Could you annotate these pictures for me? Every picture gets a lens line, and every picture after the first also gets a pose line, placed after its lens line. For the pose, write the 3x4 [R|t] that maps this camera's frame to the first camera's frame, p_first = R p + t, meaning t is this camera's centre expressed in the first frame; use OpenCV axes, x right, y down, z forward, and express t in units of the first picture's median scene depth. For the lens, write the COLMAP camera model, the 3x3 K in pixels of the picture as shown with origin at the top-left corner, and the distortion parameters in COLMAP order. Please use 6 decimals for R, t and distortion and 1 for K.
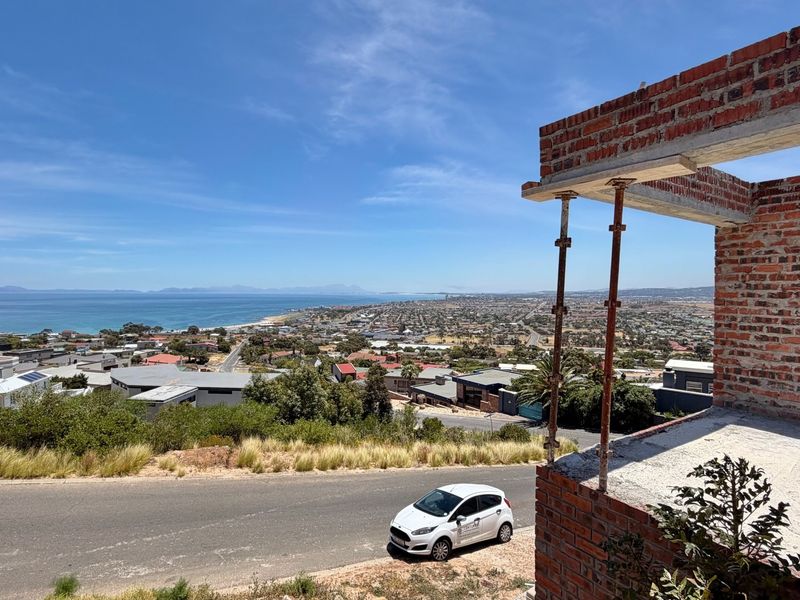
lens RADIAL K [[423.5, 0, 398.0], [0, 423.5, 298.8], [0, 0, 1]] dist [-0.000263, 0.000312]
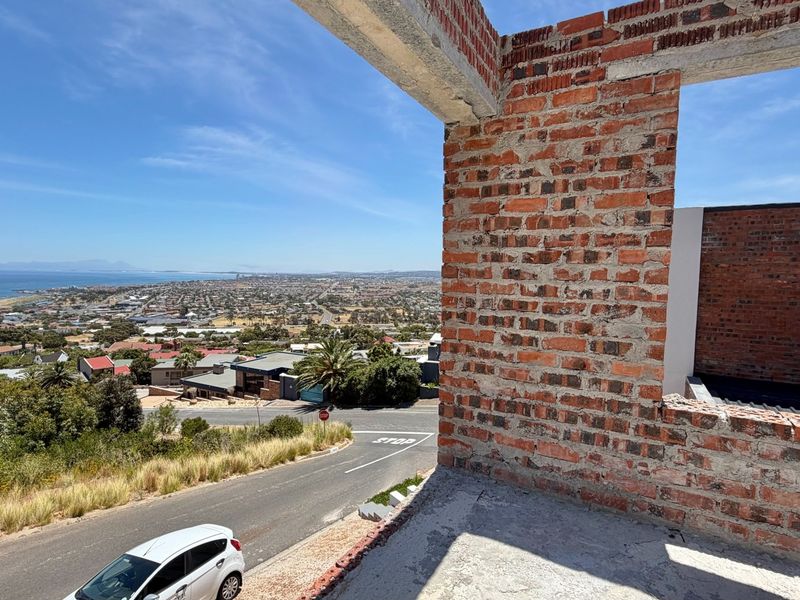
lens RADIAL K [[424.3, 0, 397.3], [0, 424.3, 297.5], [0, 0, 1]] dist [-0.000874, 0.000327]
pose [[0.889602, -0.013346, 0.456541, 0.058354], [-0.006648, 0.999089, 0.042158, 0.002290], [-0.456688, -0.040539, 0.888703, 0.071023]]
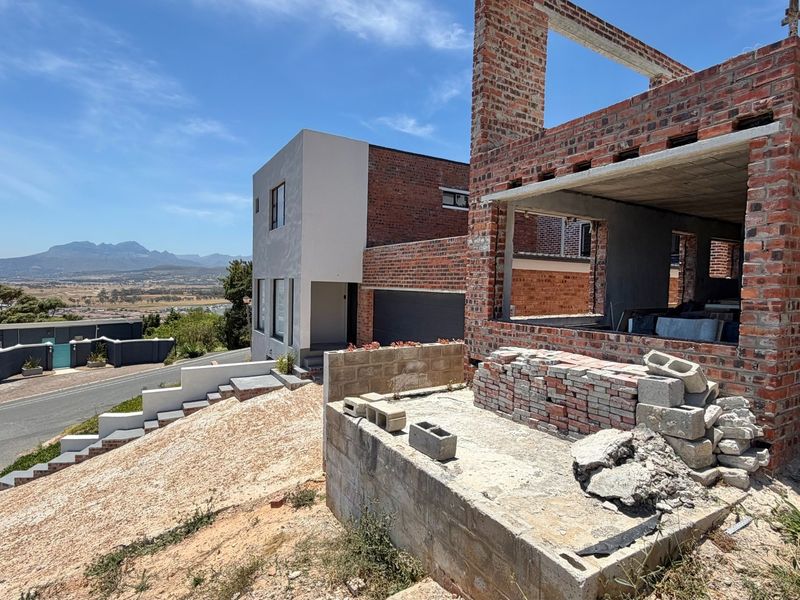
lens RADIAL K [[424.3, 0, 397.3], [0, 424.3, 297.5], [0, 0, 1]] dist [-0.000874, 0.000327]
pose [[0.043353, -0.033477, 0.998499, -0.051173], [-0.005656, 0.999414, 0.033753, 0.076650], [-0.999044, -0.007111, 0.043138, 0.150110]]
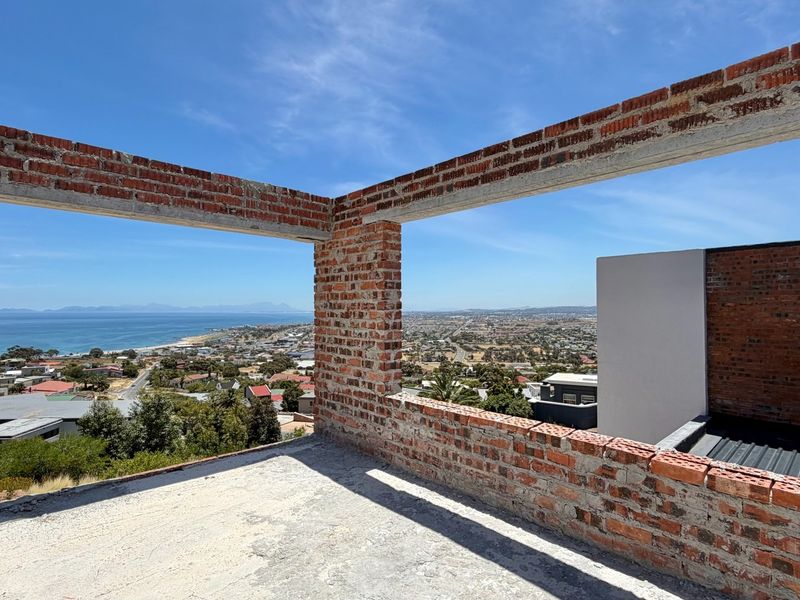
lens RADIAL K [[424.3, 0, 397.3], [0, 424.3, 297.5], [0, 0, 1]] dist [-0.000874, 0.000327]
pose [[0.986945, 0.002382, 0.161042, 0.099178], [0.005037, 0.998945, -0.045643, -0.000411], [-0.160981, 0.045858, 0.985892, 0.003770]]
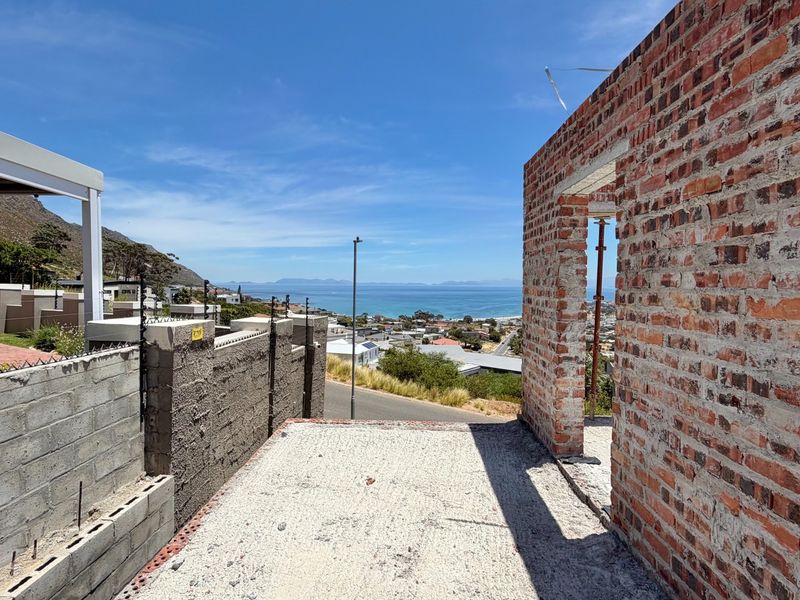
lens RADIAL K [[424.3, 0, 397.3], [0, 424.3, 297.5], [0, 0, 1]] dist [-0.000874, 0.000327]
pose [[0.816769, 0.021338, -0.576570, 0.018710], [-0.013742, 0.999752, 0.017533, 0.001795], [0.576801, -0.006398, 0.816859, -0.124382]]
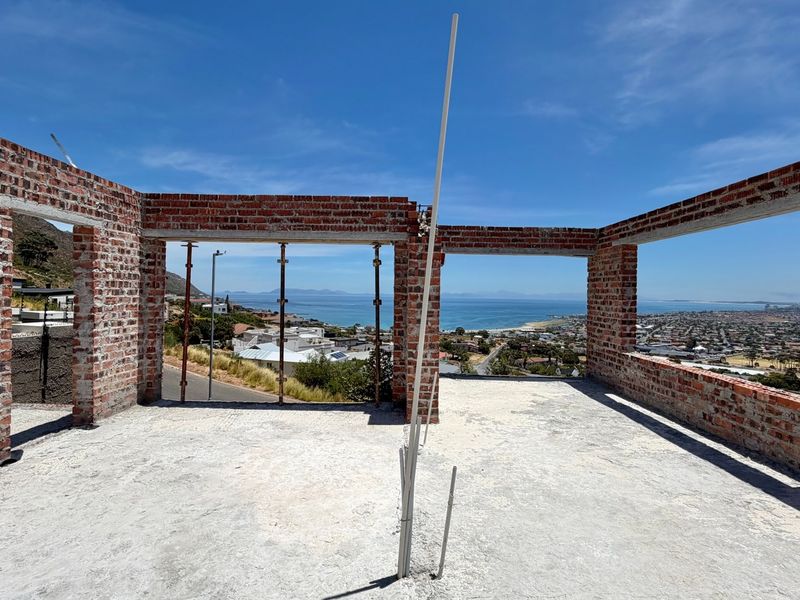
lens RADIAL K [[424.3, 0, 397.3], [0, 424.3, 297.5], [0, 0, 1]] dist [-0.000874, 0.000327]
pose [[0.824393, 0.013627, -0.565853, 0.133084], [-0.022683, 0.999702, -0.008972, 0.000336], [0.565563, 0.020232, 0.824457, -0.079362]]
